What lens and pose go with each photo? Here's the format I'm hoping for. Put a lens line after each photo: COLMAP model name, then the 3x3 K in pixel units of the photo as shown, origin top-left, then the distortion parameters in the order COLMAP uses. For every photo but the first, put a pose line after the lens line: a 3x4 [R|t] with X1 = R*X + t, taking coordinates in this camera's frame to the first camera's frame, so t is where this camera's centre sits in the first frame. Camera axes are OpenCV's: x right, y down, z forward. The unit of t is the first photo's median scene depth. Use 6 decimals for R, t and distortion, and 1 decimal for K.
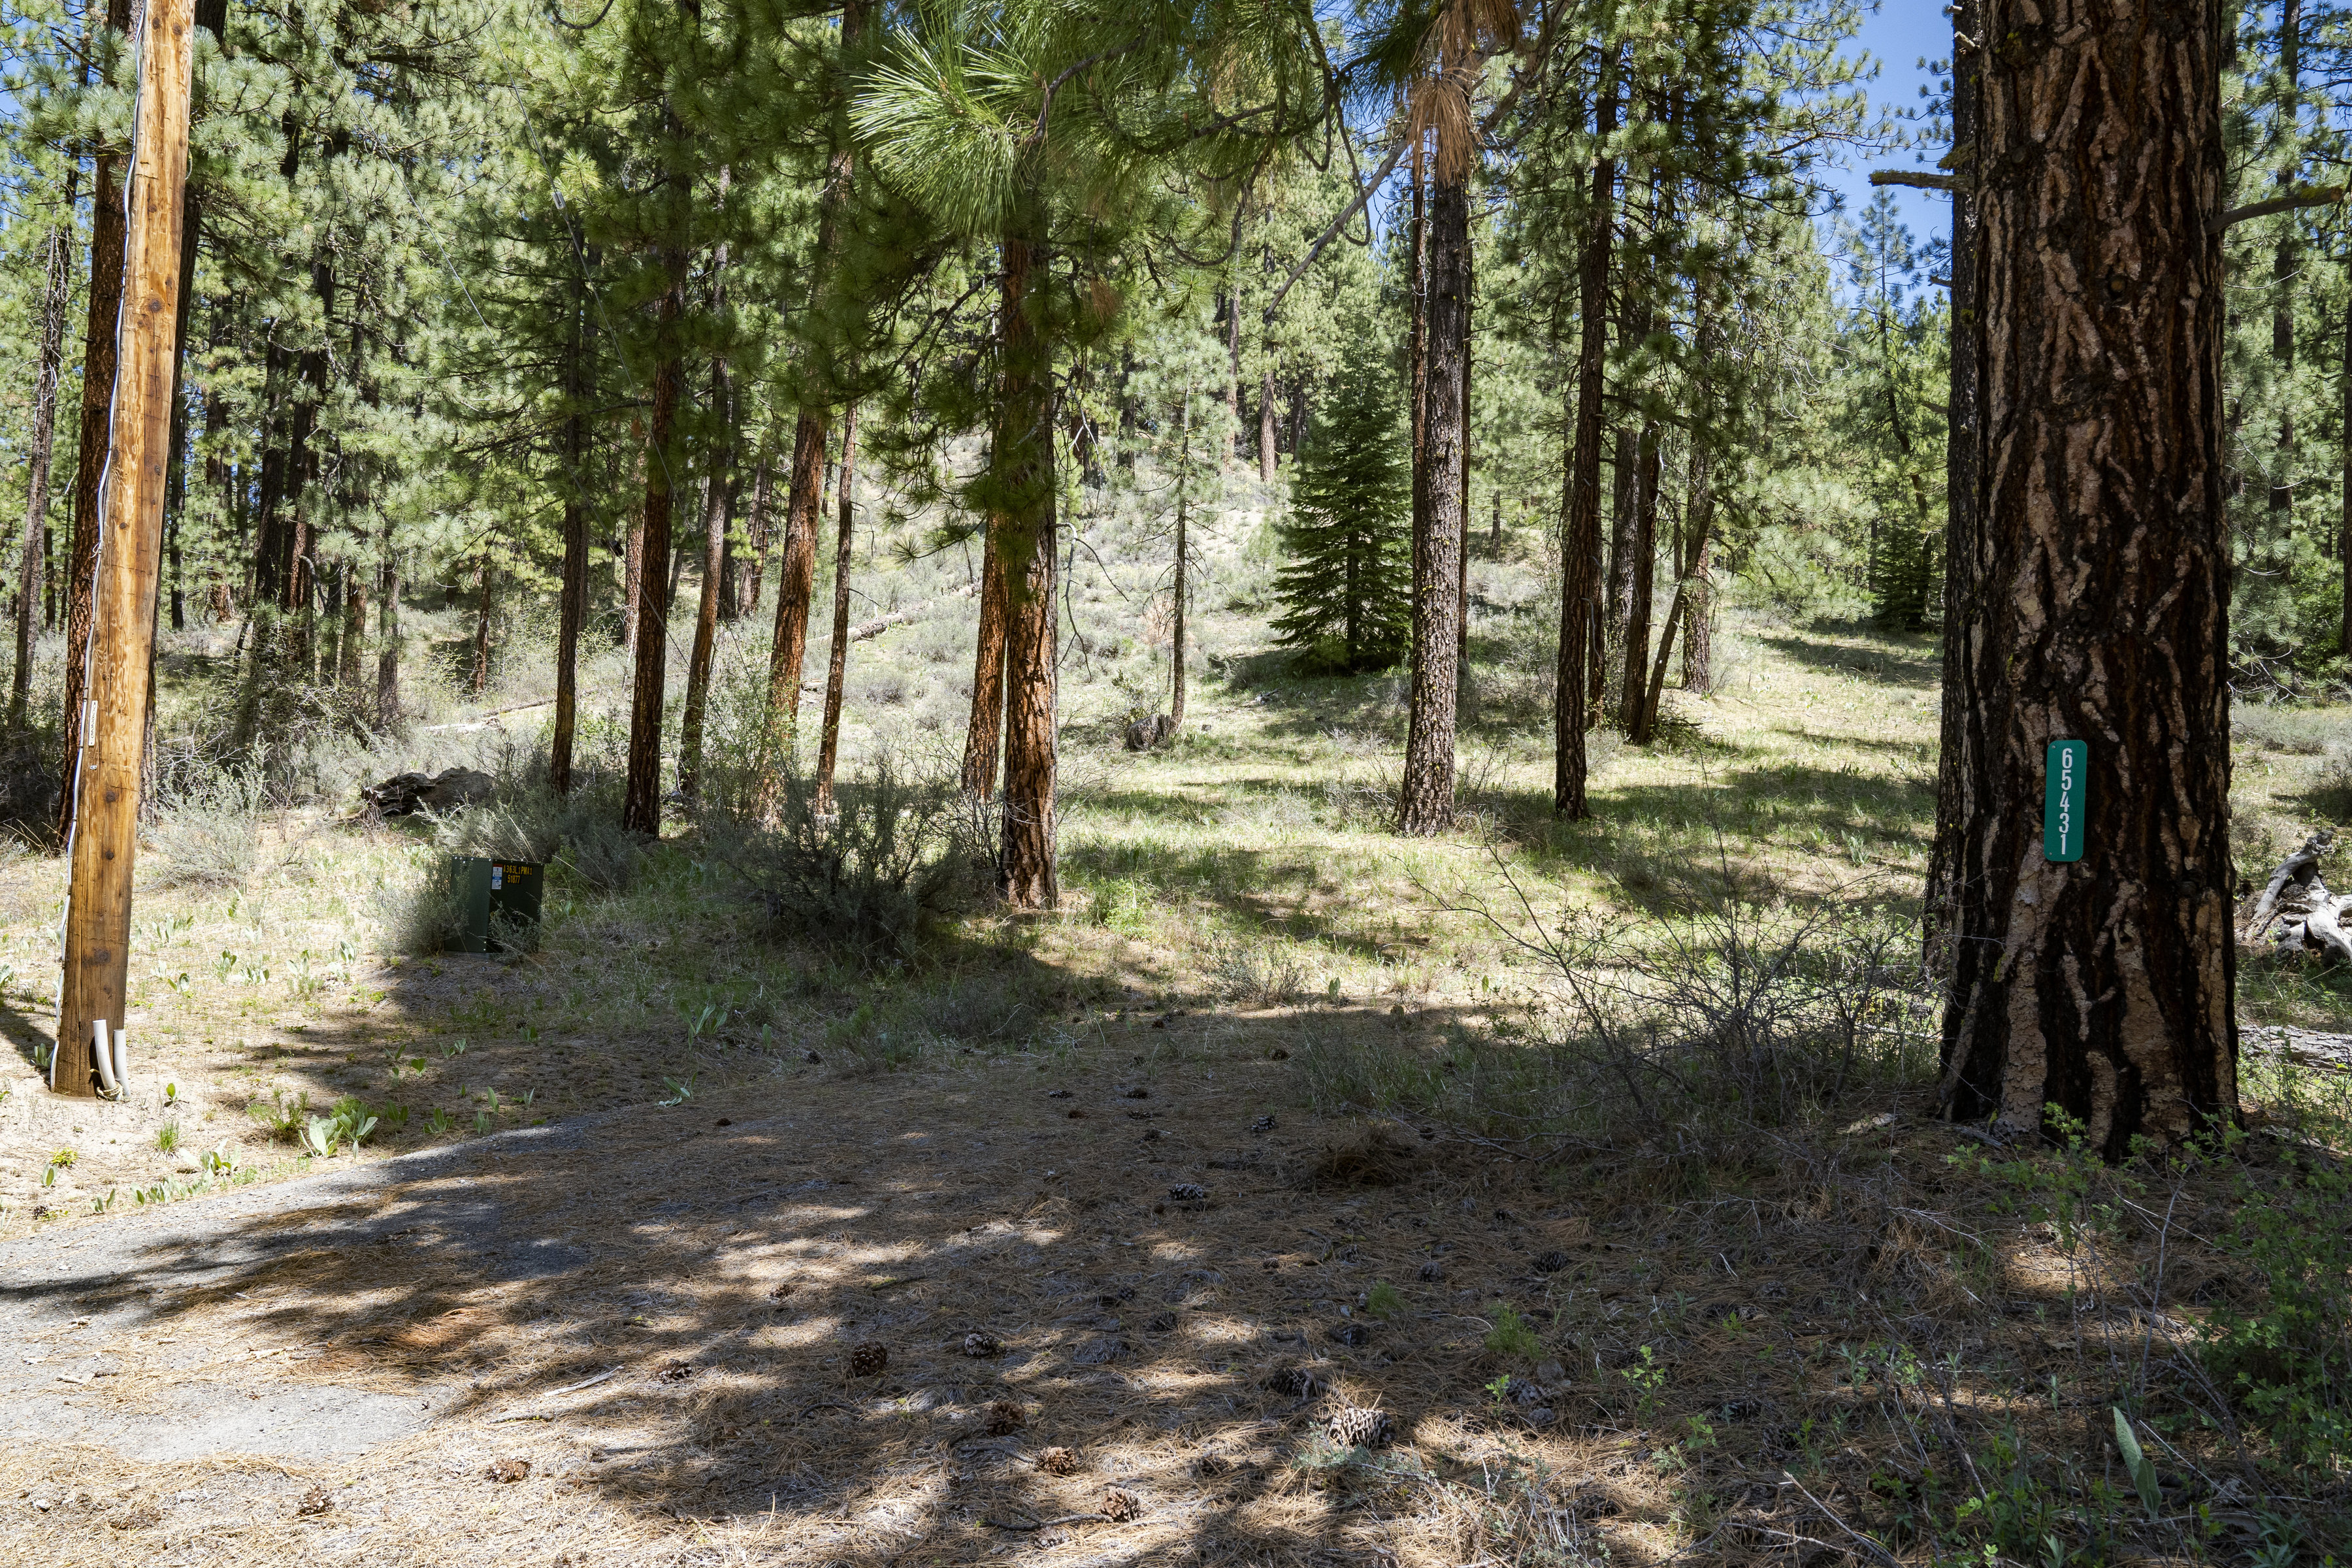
lens RADIAL K [[1947.9, 0, 1172.4], [0, 1947.9, 775.2], [0, 0, 1]] dist [-0.025225, -0.001687]
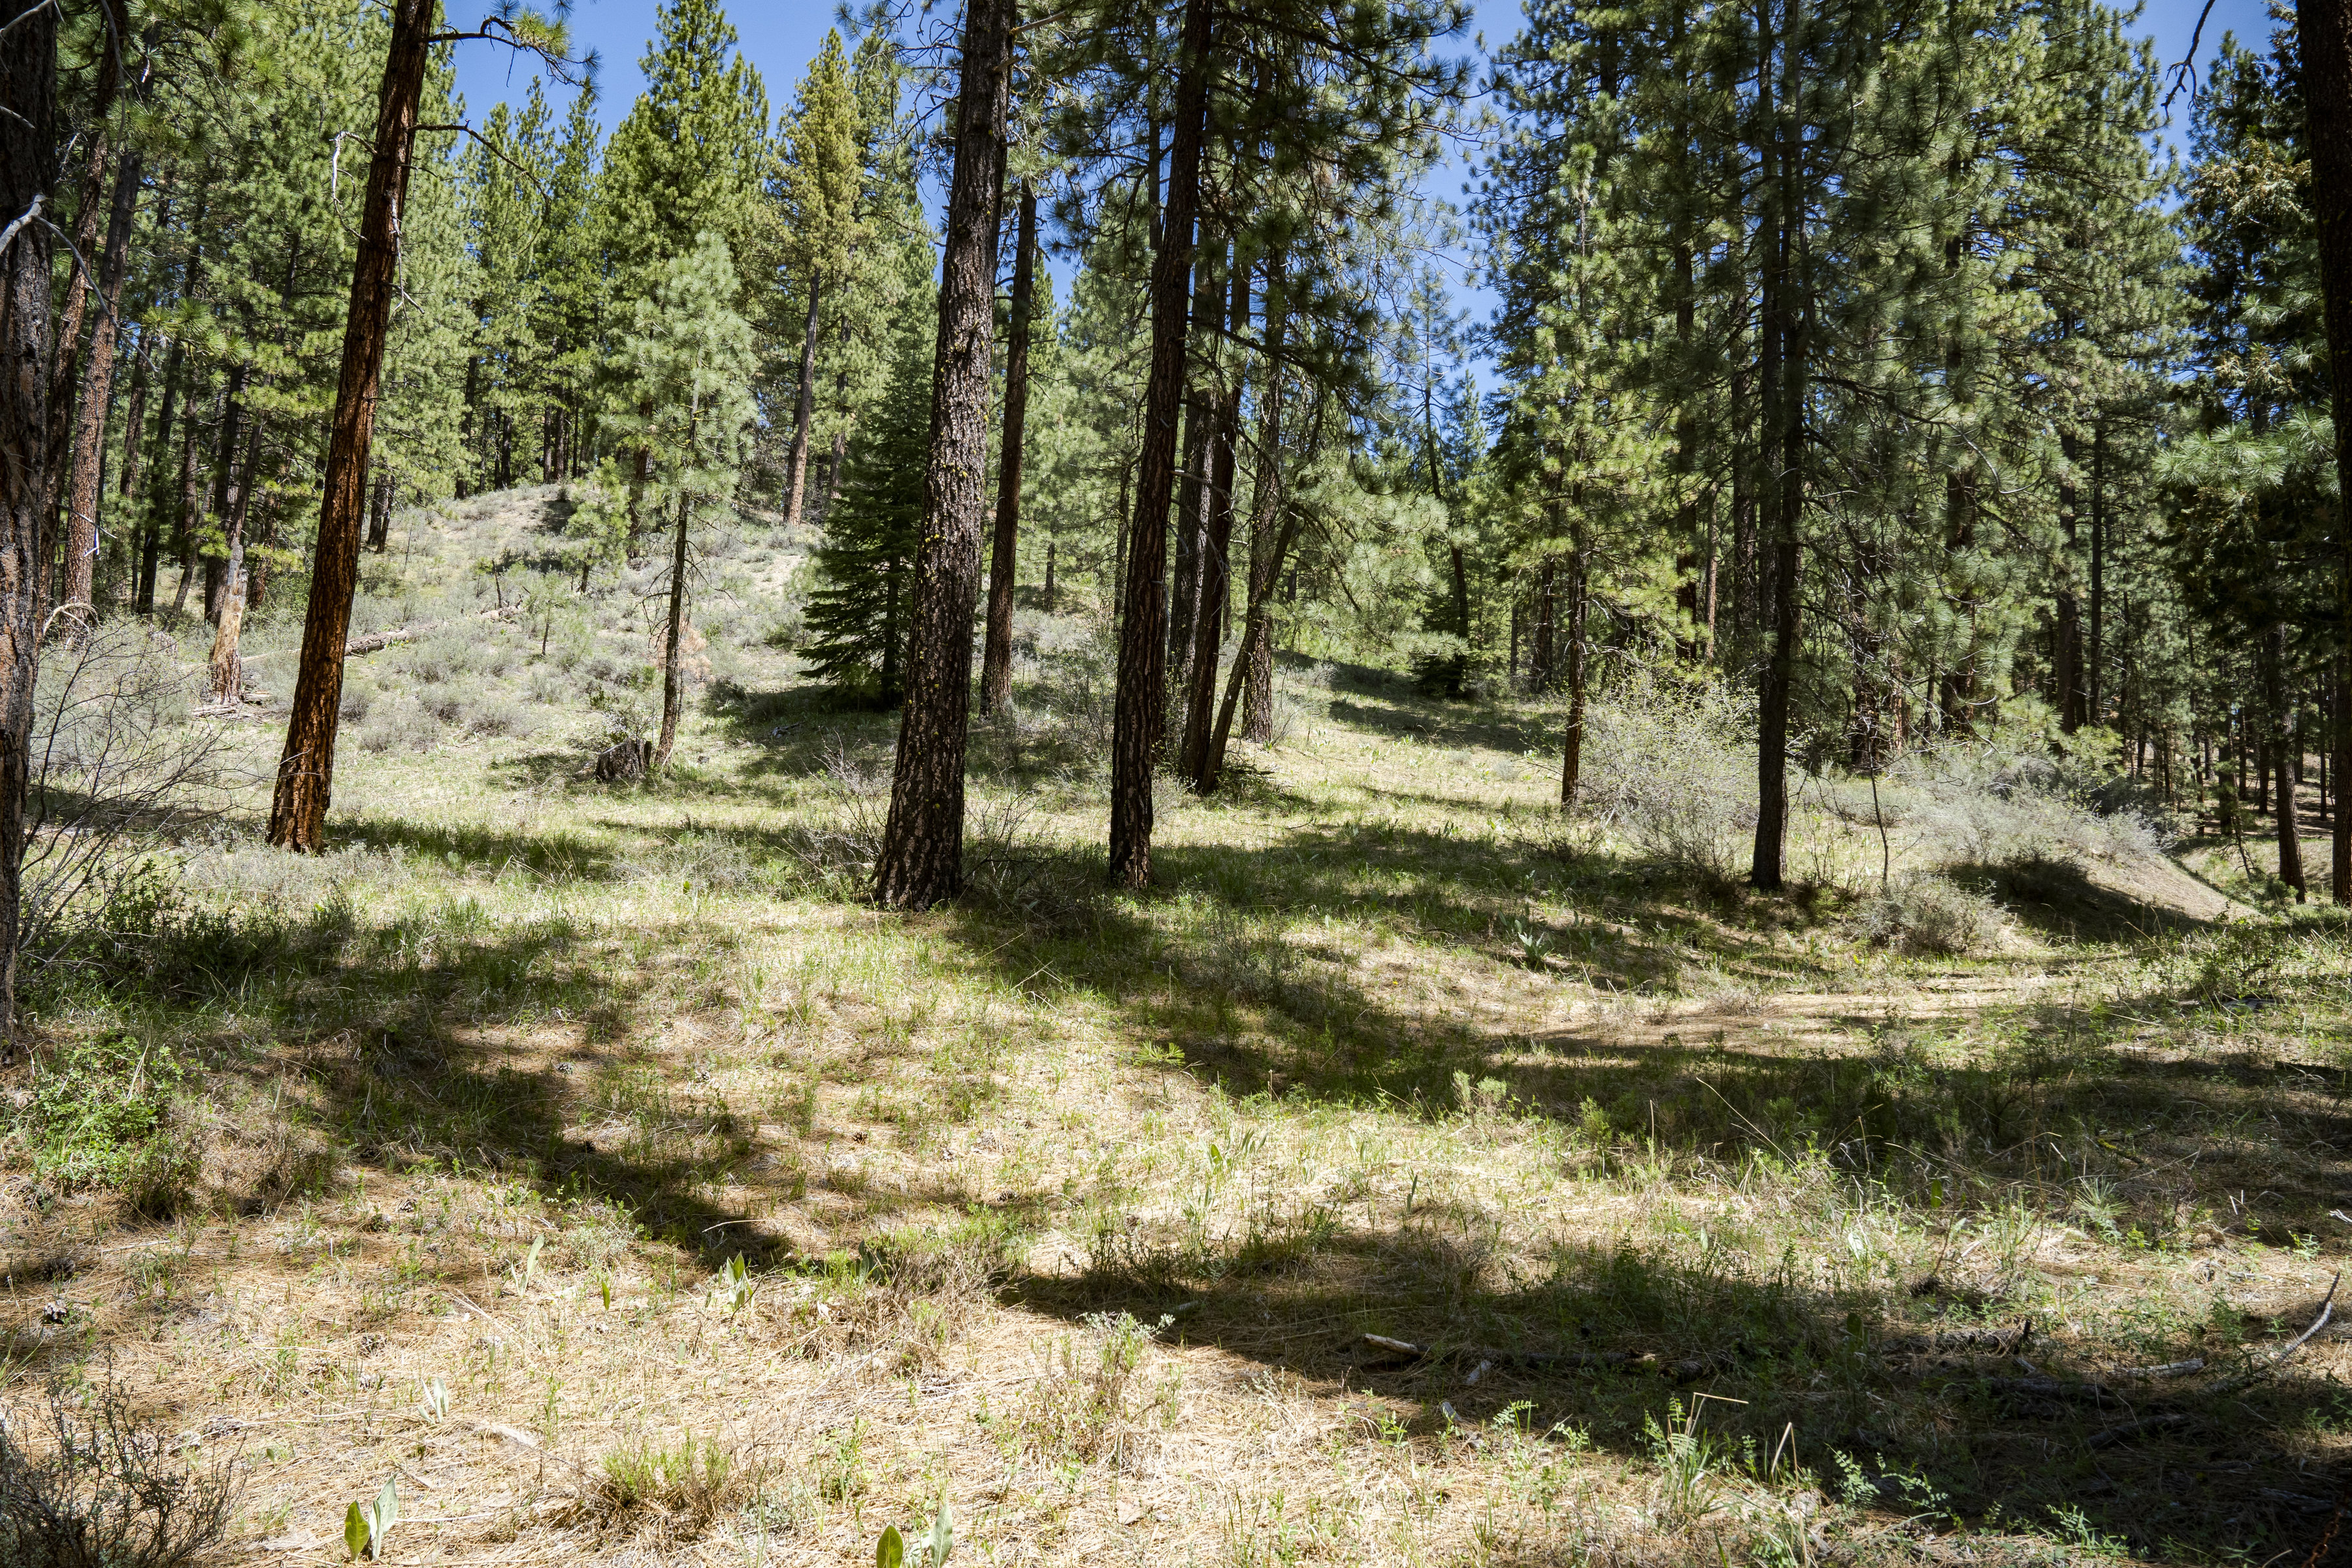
lens RADIAL K [[1624.3, 0, 1179.1], [0, 1624.3, 779.4], [0, 0, 1]] dist [-0.088131, -0.000196]
pose [[0.969638, 0.034184, 0.242144, 0.042296], [-0.027331, 0.999127, -0.031605, 0.000241], [-0.243013, 0.024027, 0.969725, 0.229605]]
